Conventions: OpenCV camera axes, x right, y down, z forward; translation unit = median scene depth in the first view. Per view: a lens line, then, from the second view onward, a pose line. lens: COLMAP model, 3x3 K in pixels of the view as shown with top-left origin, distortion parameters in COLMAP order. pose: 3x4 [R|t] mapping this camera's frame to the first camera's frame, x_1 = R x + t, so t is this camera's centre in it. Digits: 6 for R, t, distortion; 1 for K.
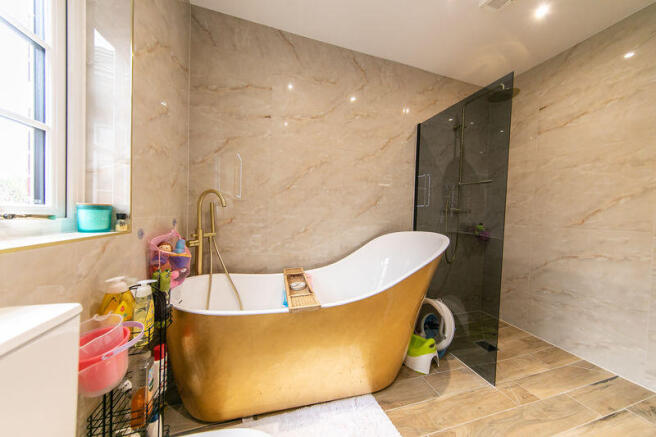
lens RADIAL K [[206.7, 0, 328.0], [0, 206.7, 218.5], [0, 0, 1]] dist [0.009890, -0.000060]
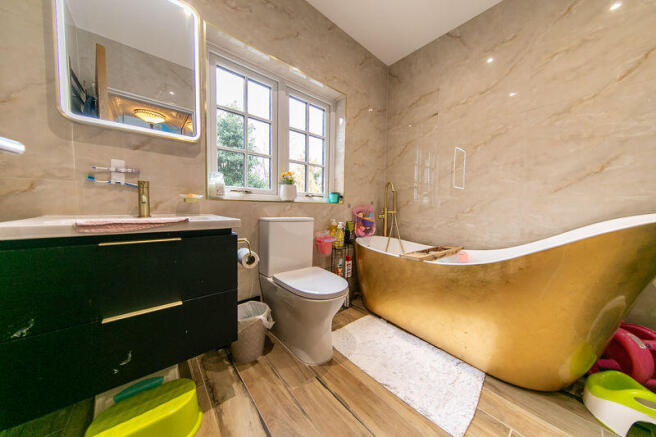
lens RADIAL K [[206.7, 0, 328.0], [0, 206.7, 218.5], [0, 0, 1]] dist [0.009890, -0.000060]
pose [[0.406663, 0.024978, -0.913237, 0.647135], [-0.027119, 0.999516, 0.015262, 0.120167], [0.913176, 0.018560, 0.407143, -0.042914]]
